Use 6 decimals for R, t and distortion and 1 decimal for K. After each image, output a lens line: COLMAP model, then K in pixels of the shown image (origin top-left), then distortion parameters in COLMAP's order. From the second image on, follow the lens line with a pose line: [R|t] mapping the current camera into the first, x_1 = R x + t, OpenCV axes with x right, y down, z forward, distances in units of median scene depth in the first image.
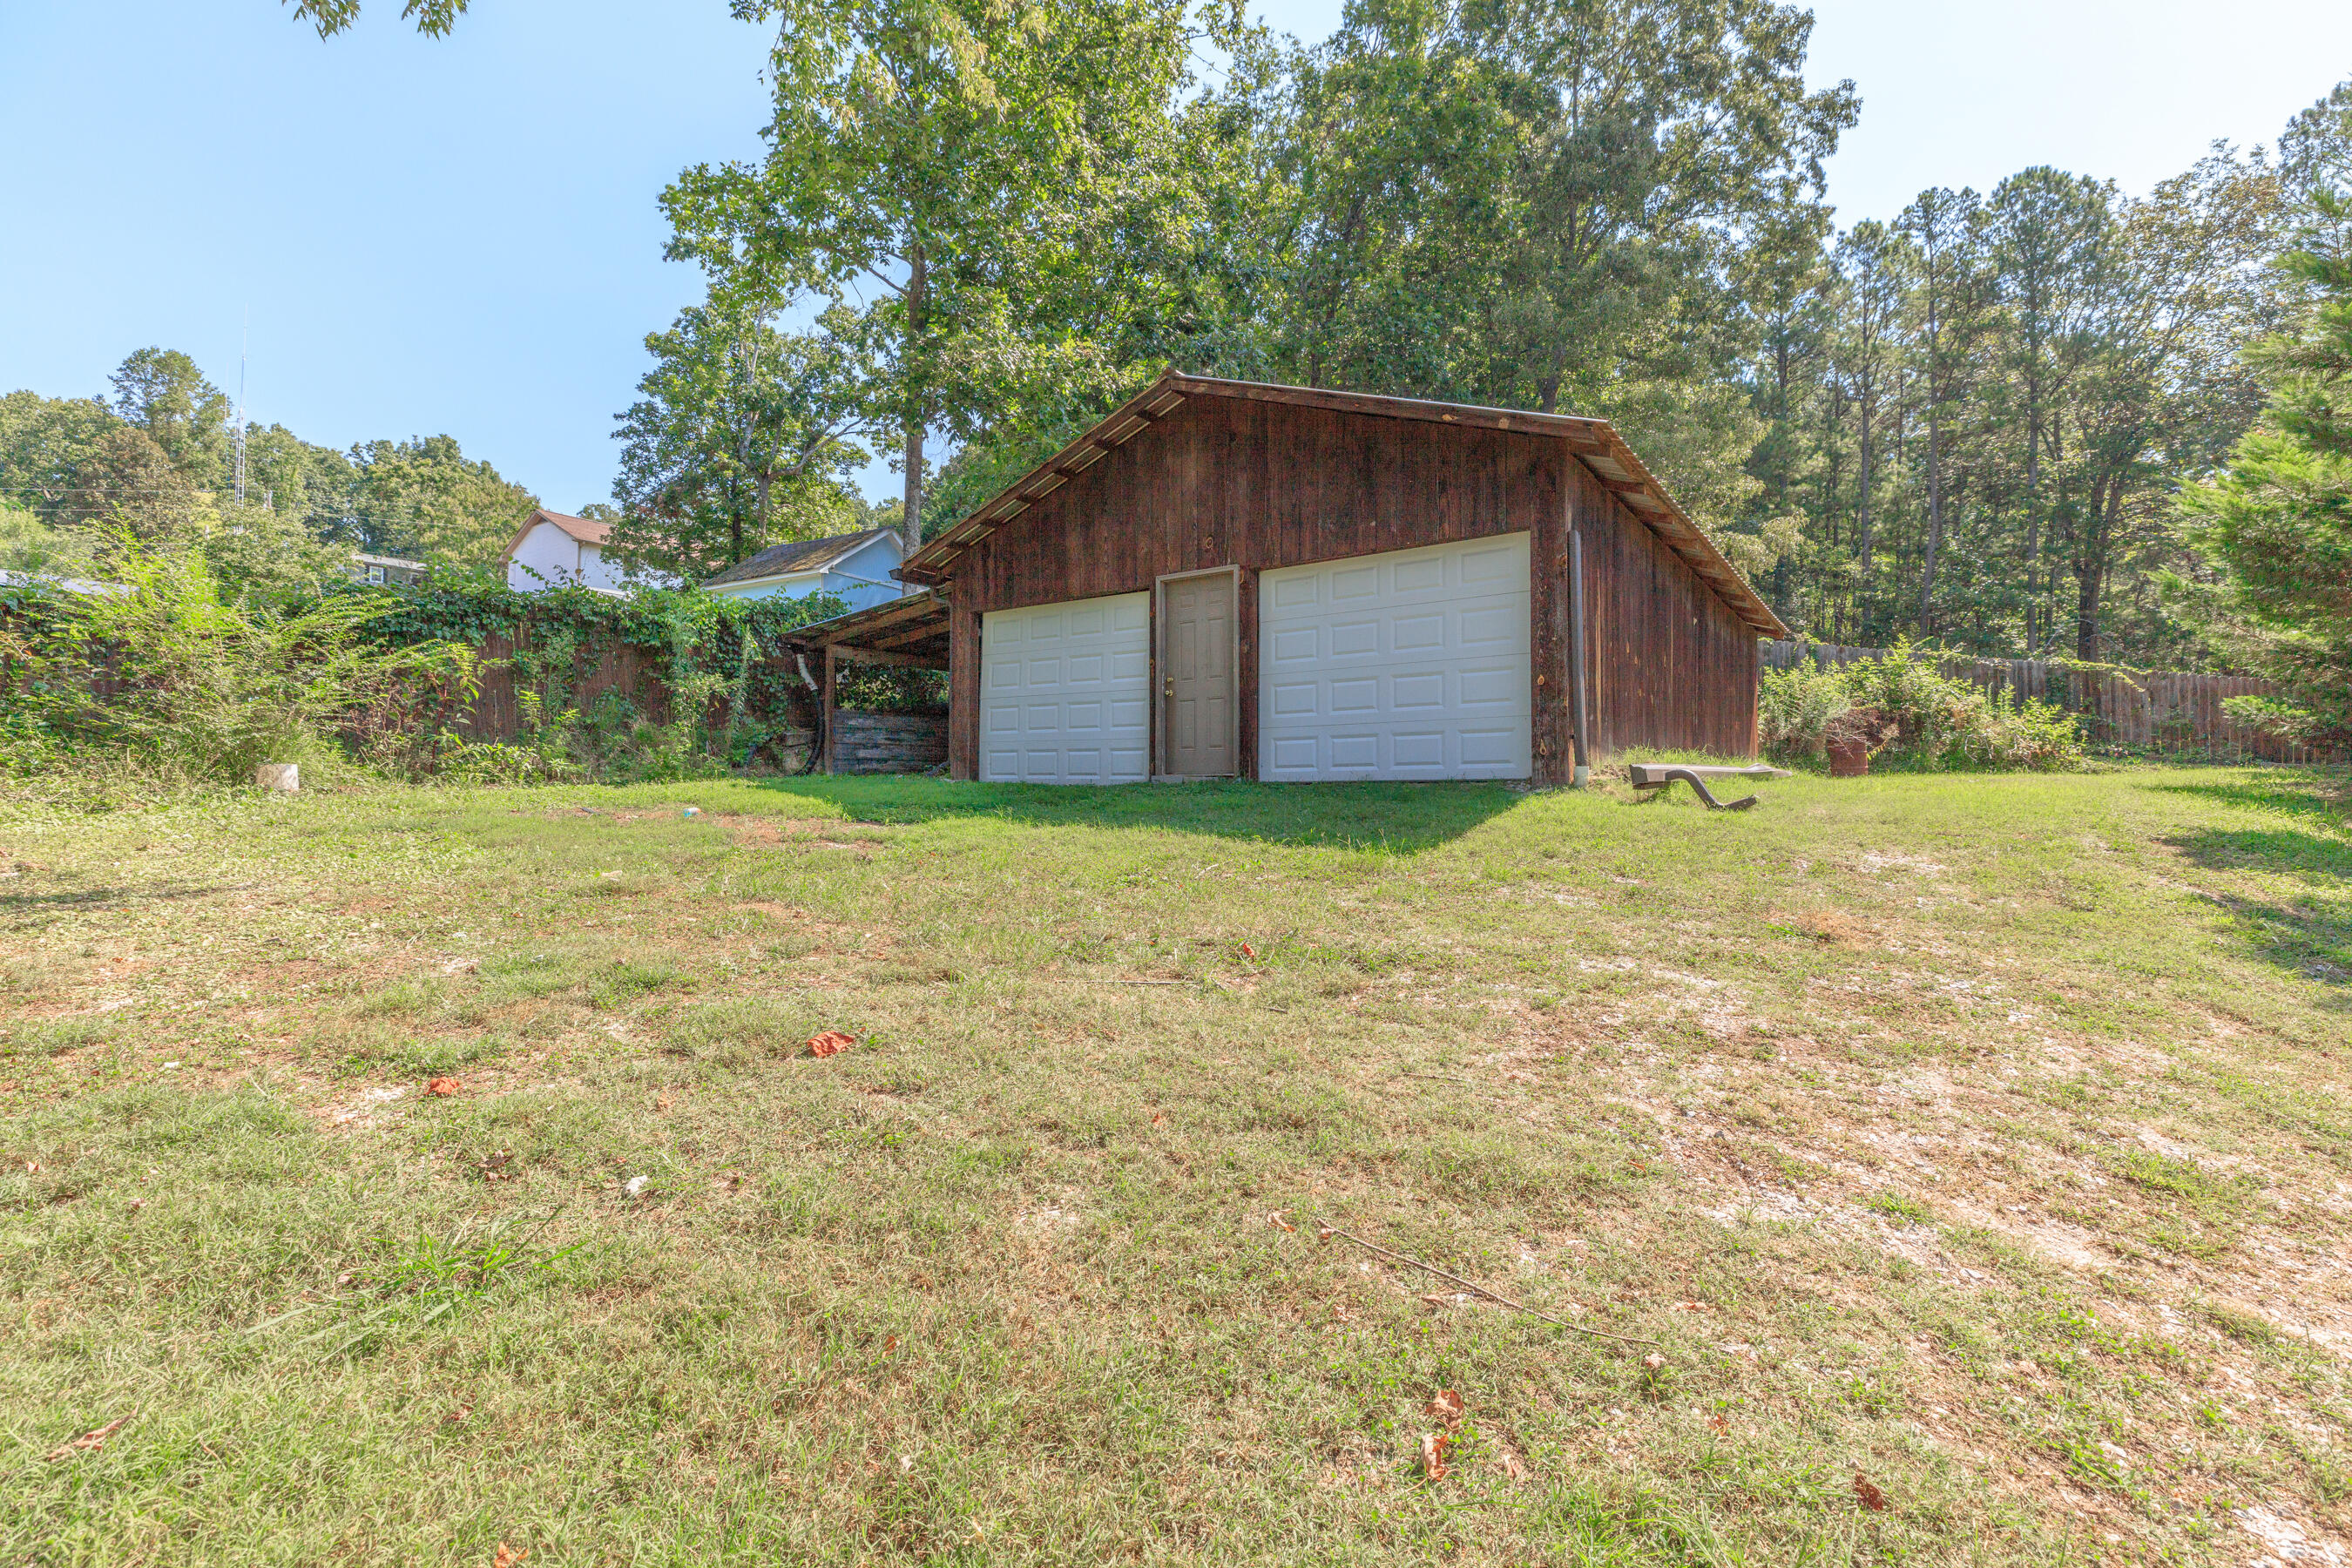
lens RADIAL K [[1043.9, 0, 1170.6], [0, 1043.9, 776.4], [0, 0, 1]] dist [0.000567, -0.000137]
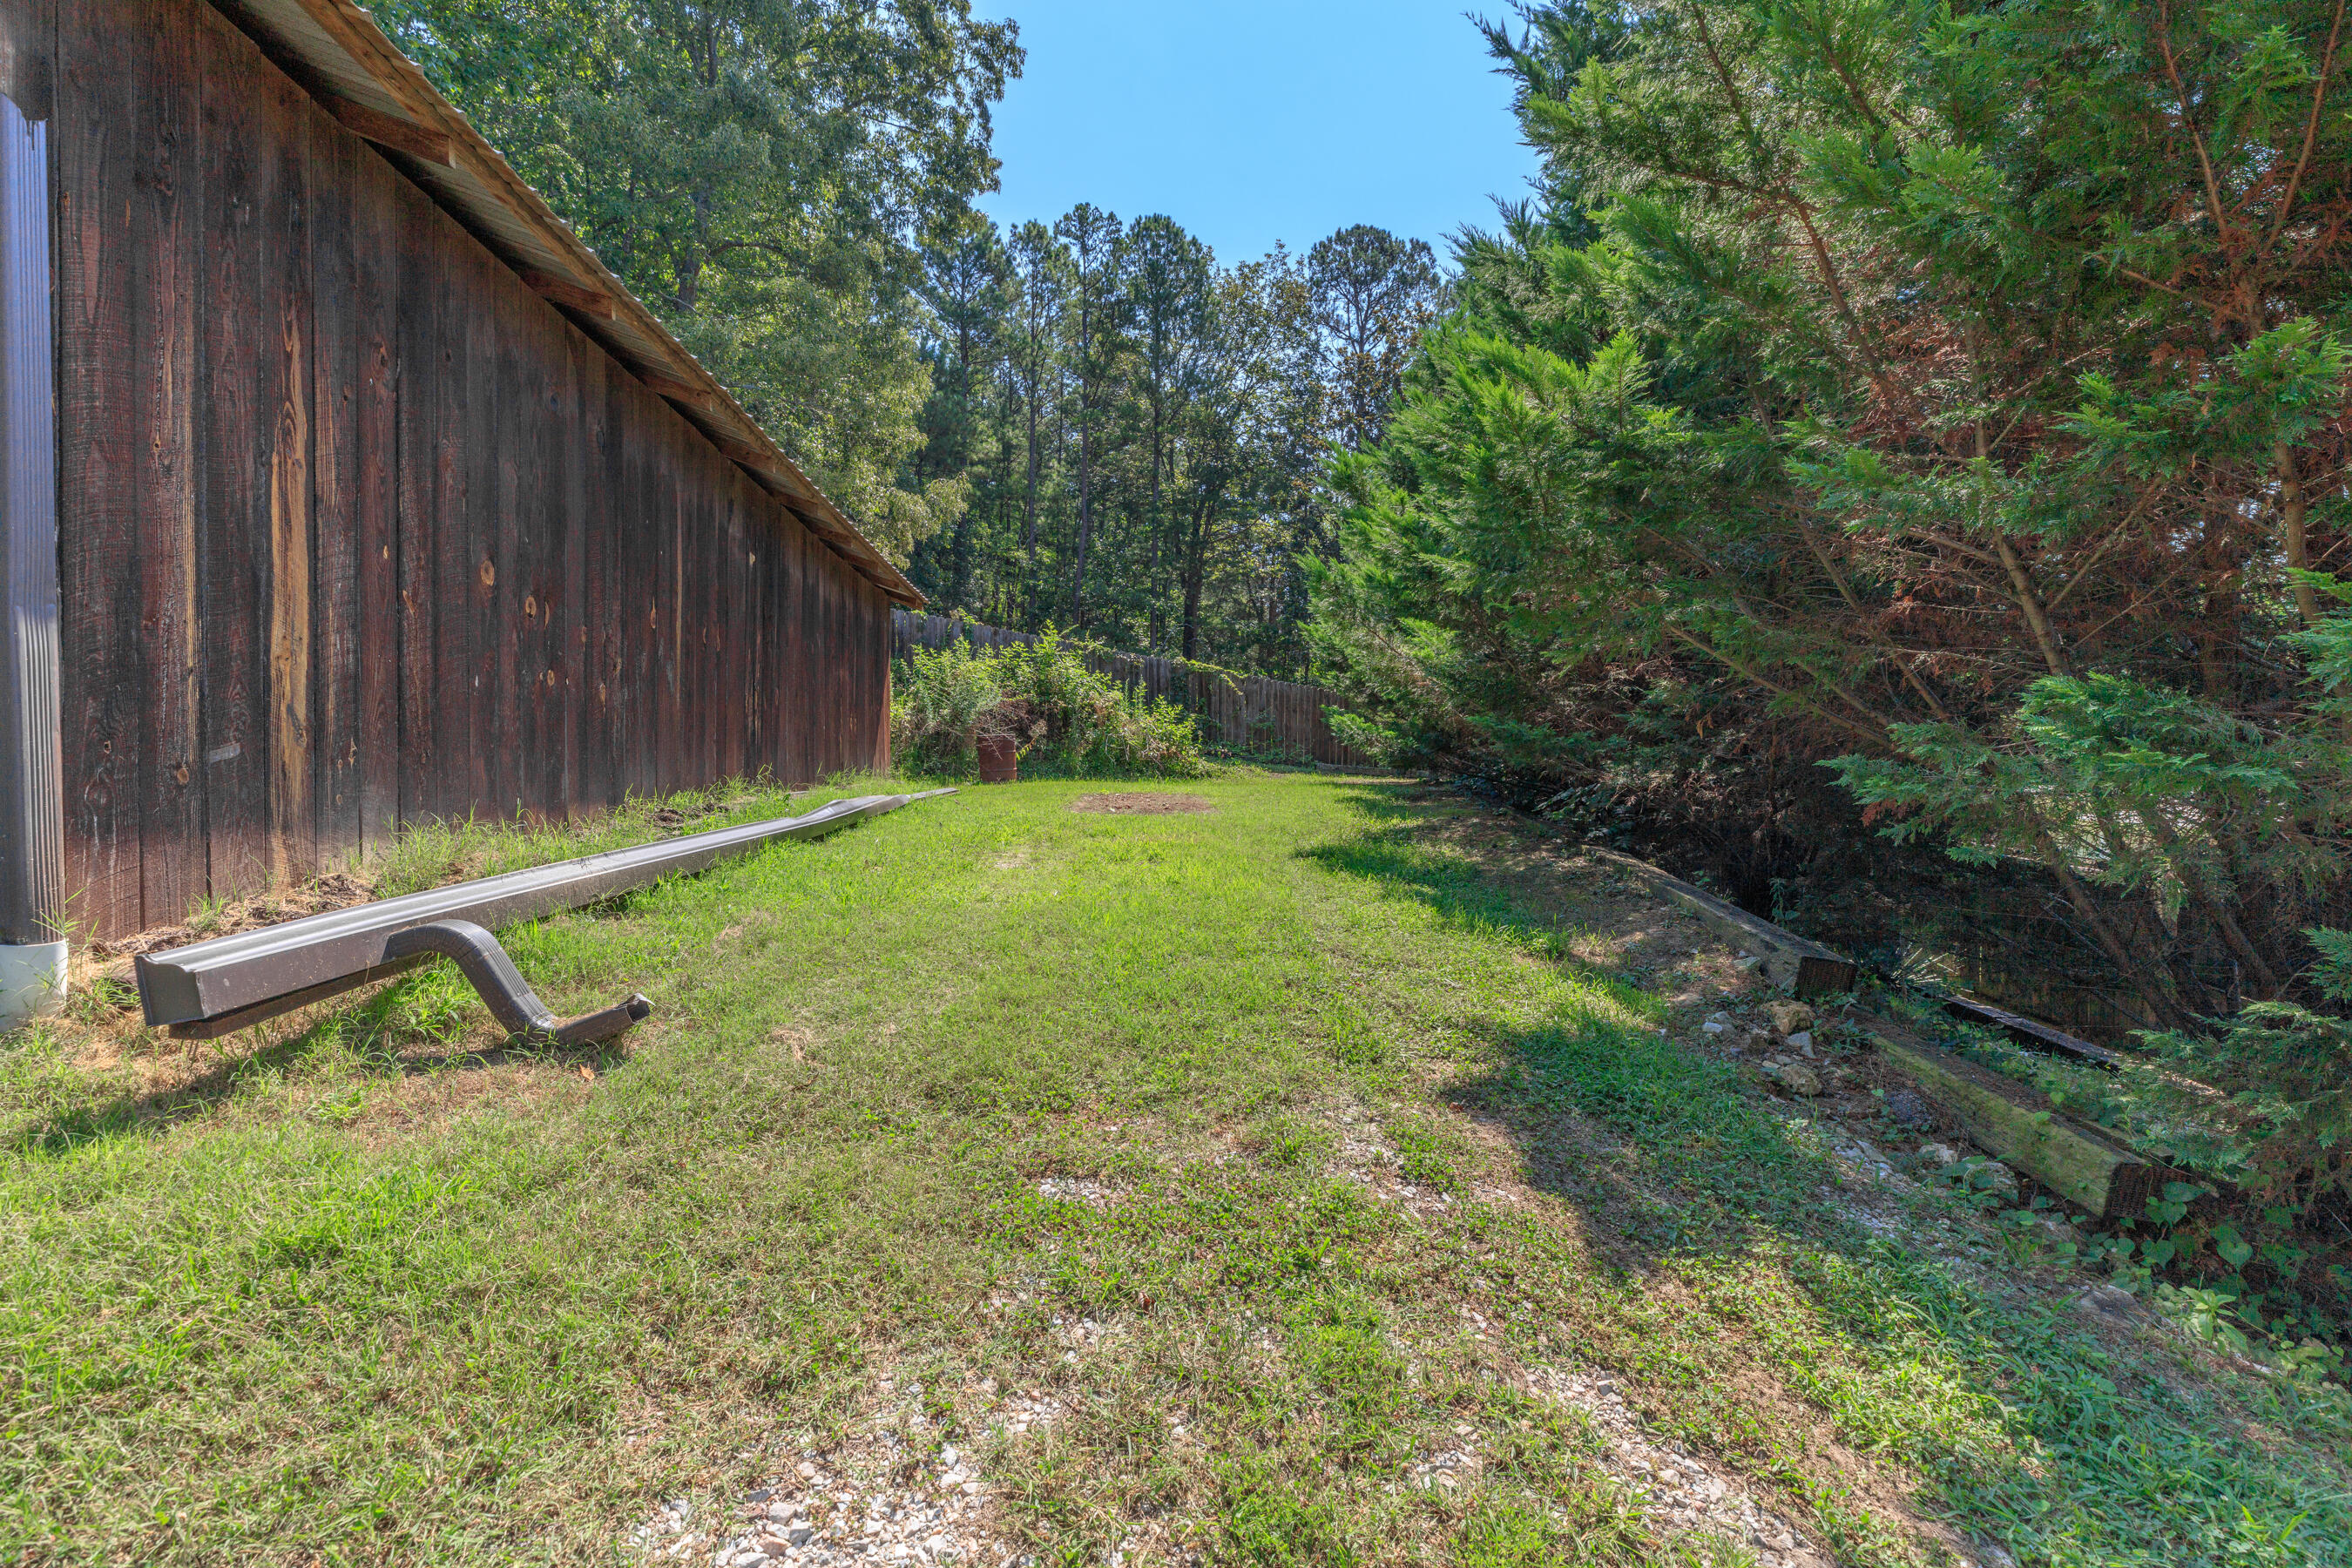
lens RADIAL K [[1043.9, 0, 1170.6], [0, 1043.9, 776.4], [0, 0, 1]] dist [0.000567, -0.000137]
pose [[0.756024, -0.009516, 0.654474, 0.105948], [-0.012340, 0.999509, 0.028787, -0.015926], [-0.654427, -0.029840, 0.755536, 0.140018]]
